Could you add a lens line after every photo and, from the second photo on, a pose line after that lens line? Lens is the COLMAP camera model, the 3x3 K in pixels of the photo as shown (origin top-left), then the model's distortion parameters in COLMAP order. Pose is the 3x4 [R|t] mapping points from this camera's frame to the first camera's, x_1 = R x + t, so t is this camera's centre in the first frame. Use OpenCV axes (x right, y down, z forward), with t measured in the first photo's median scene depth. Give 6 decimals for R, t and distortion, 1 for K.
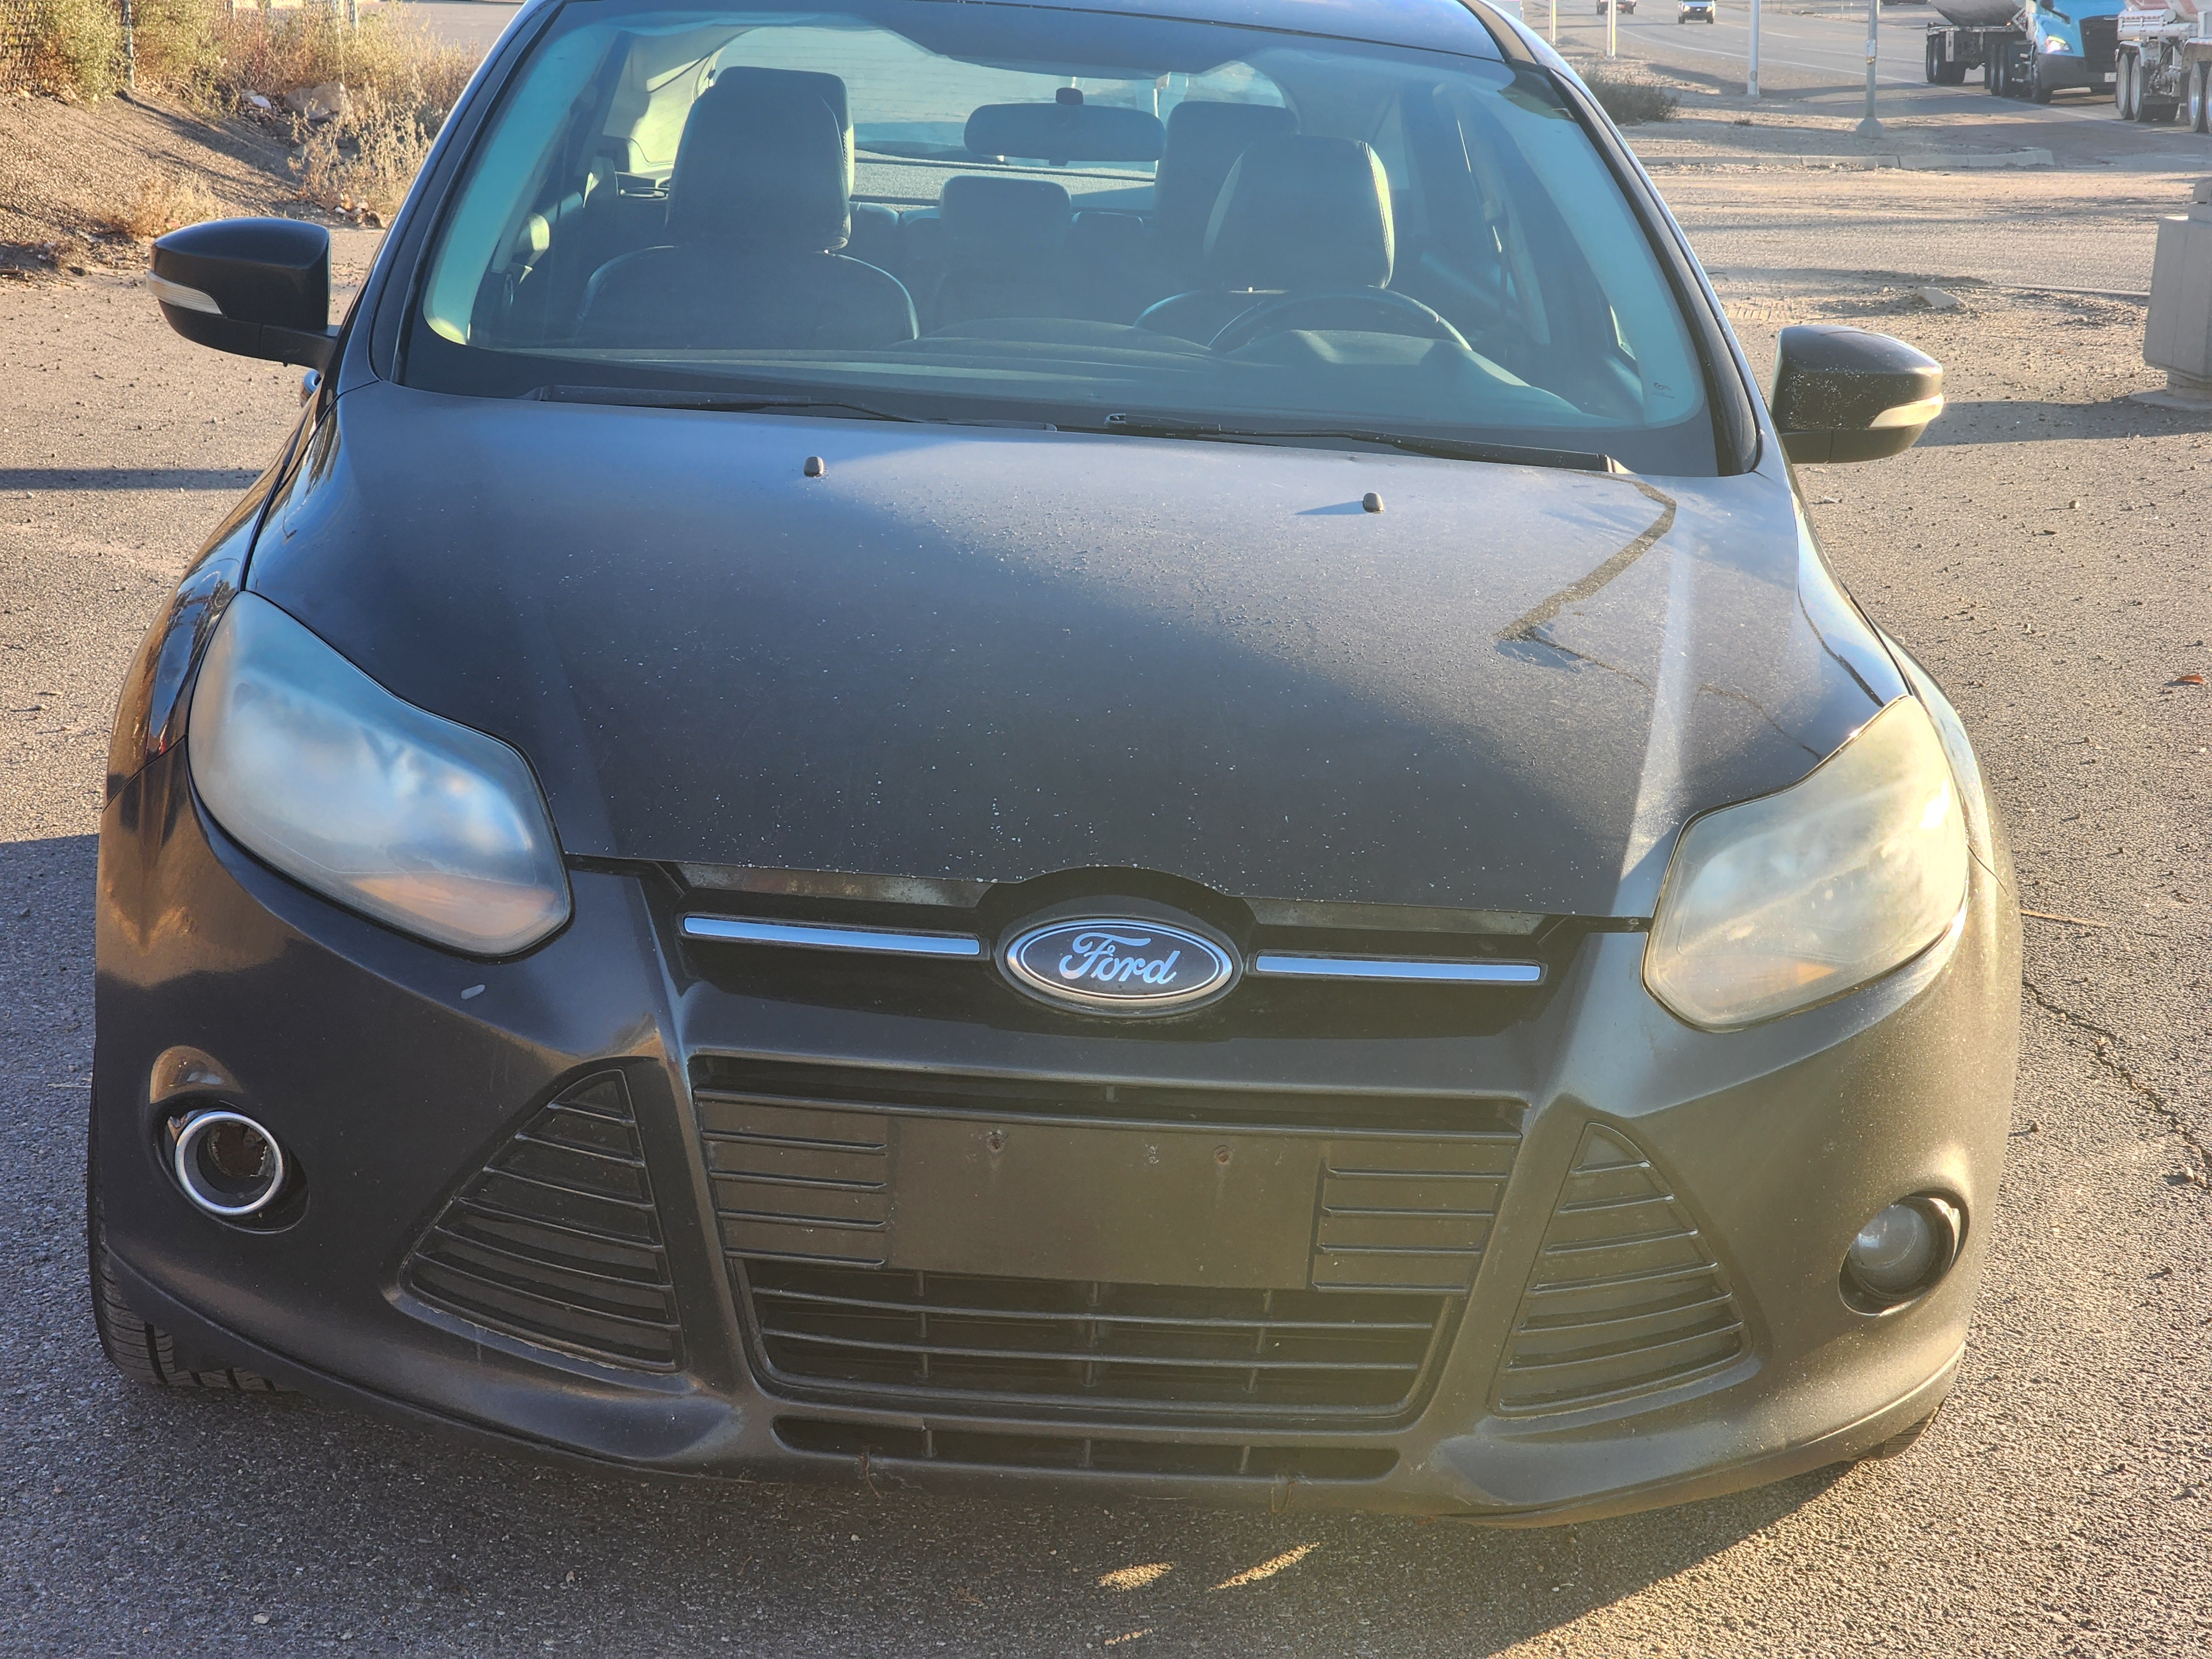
lens RADIAL K [[4323.7, 0, 1106.0], [0, 4323.7, 829.5], [0, 0, 1]] dist [-0.322637, 4.320655]
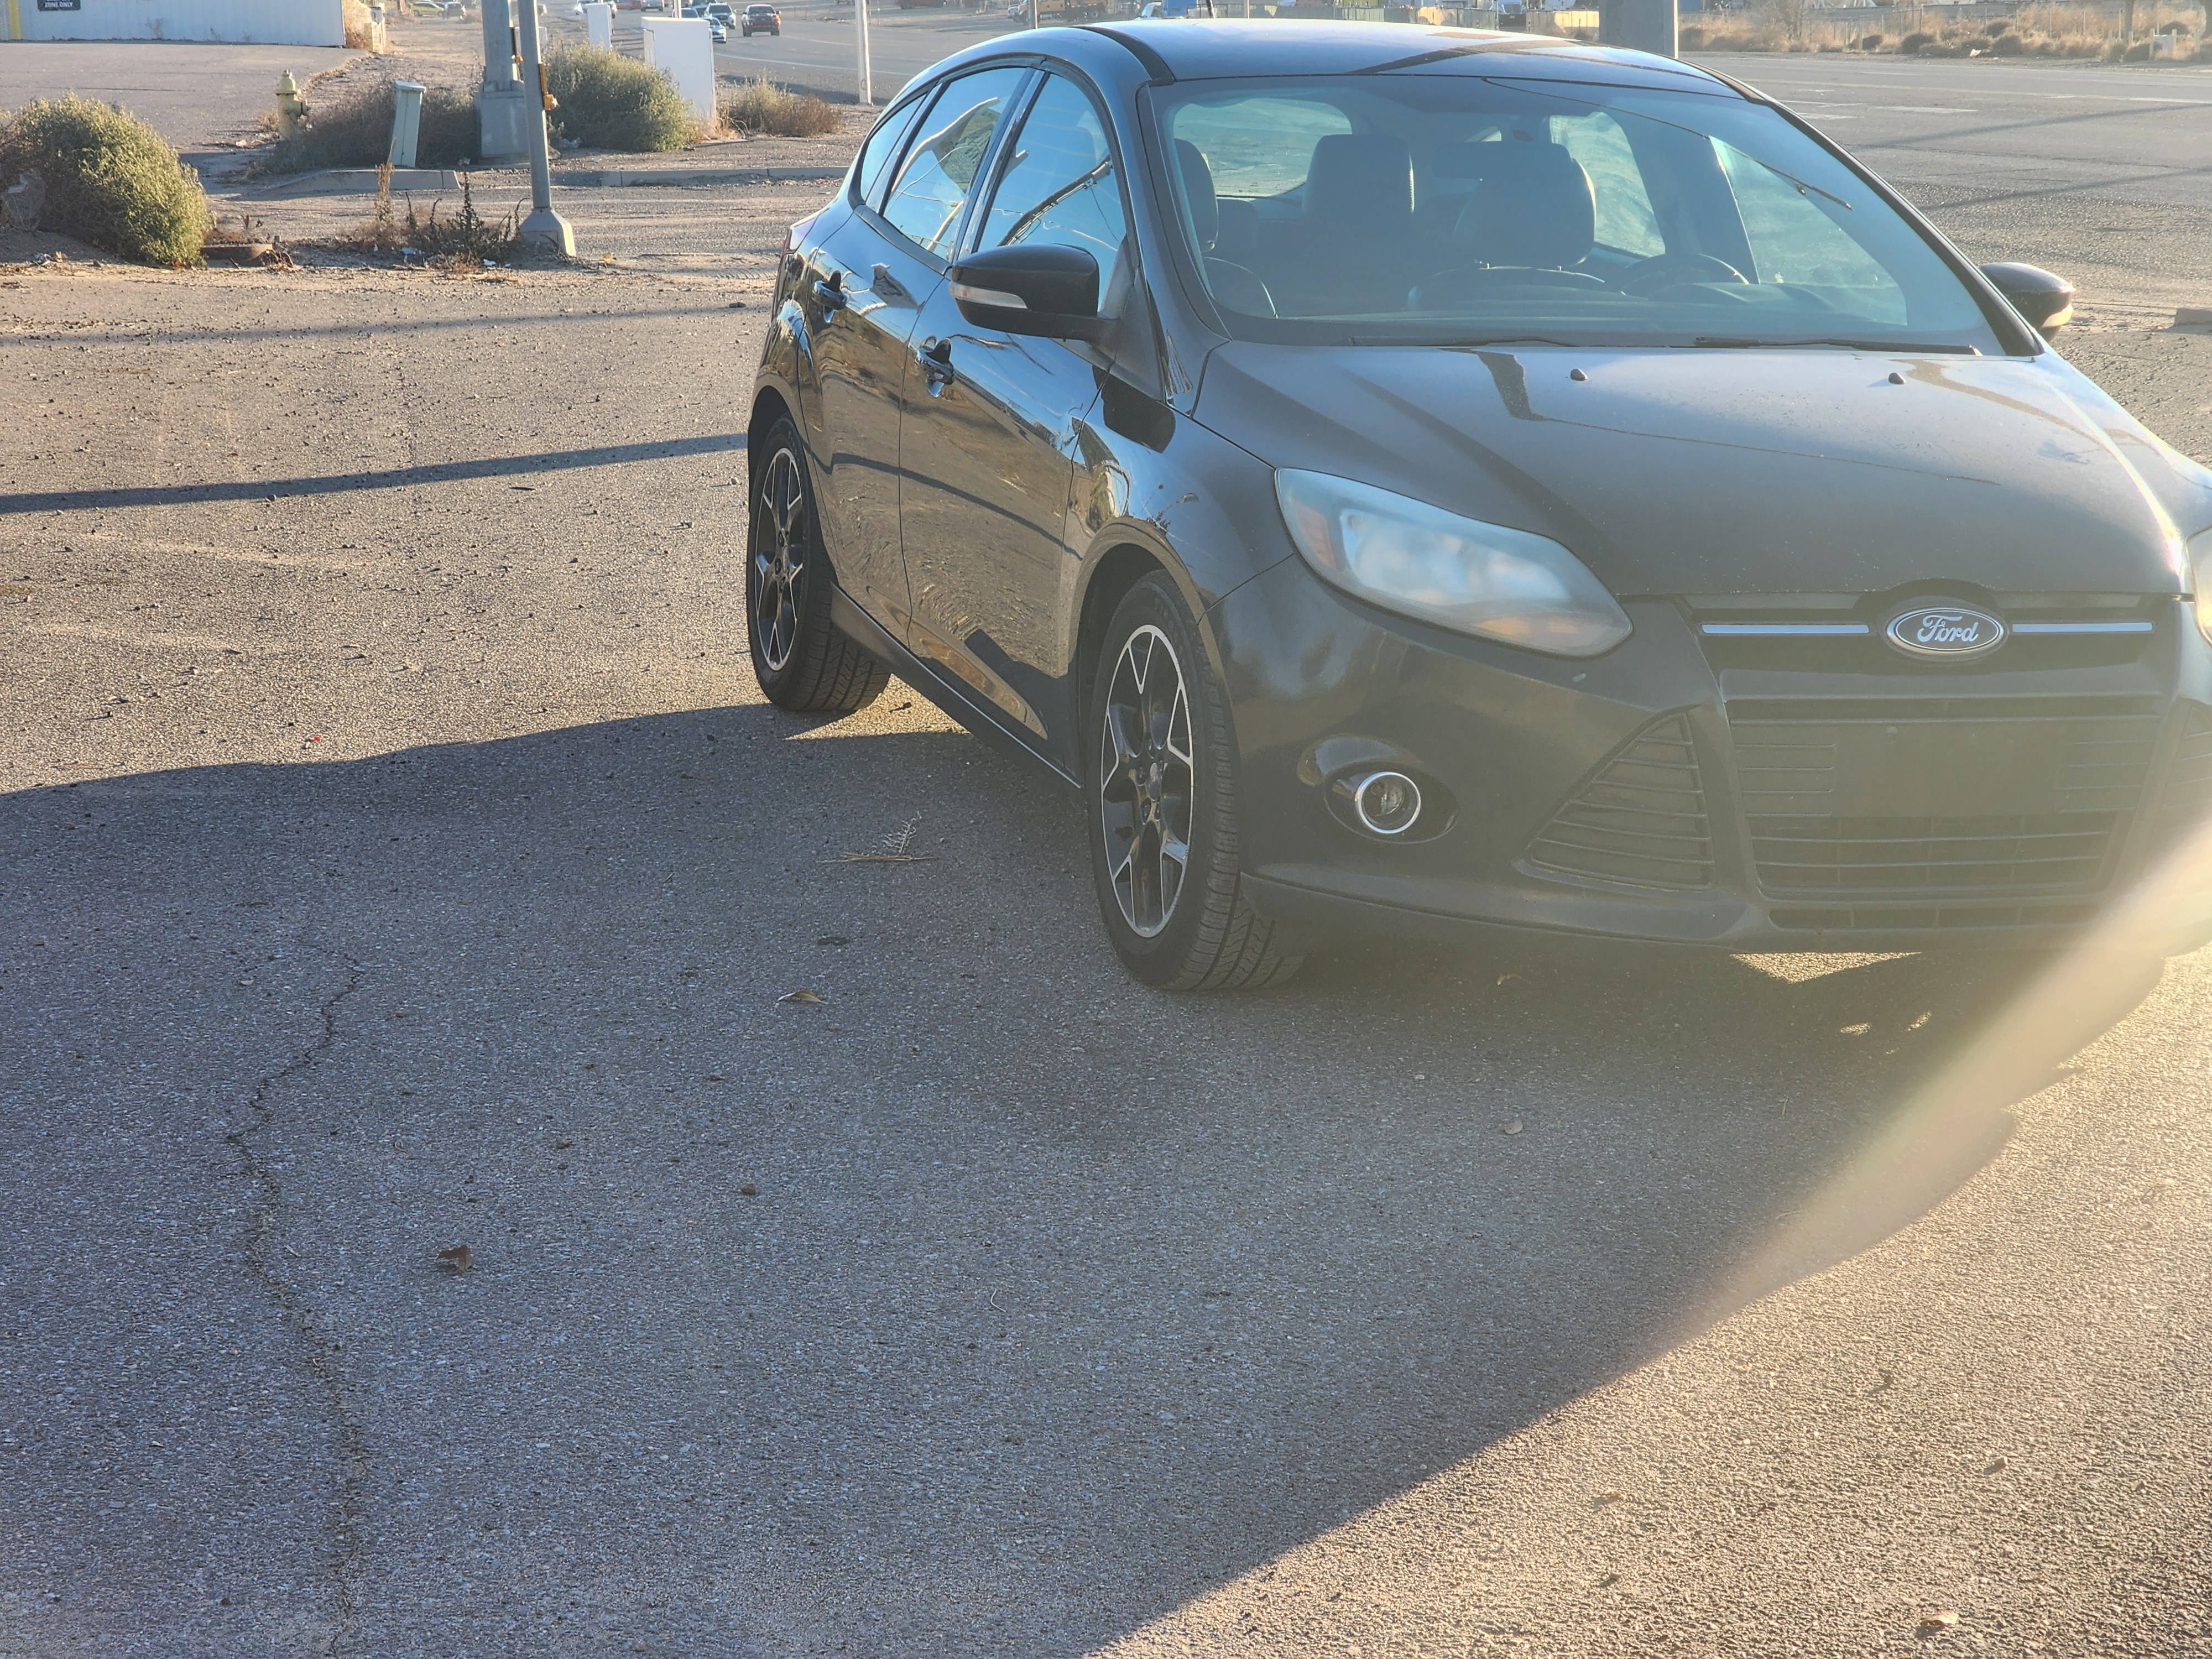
lens RADIAL K [[4323.7, 0, 1106.0], [0, 4323.7, 829.5], [0, 0, 1]] dist [-0.322637, 4.320655]
pose [[0.974781, -0.078493, 0.208902, -0.697708], [0.079072, 0.996853, 0.005593, 0.074009], [-0.208684, 0.011067, 0.977921, -0.634283]]
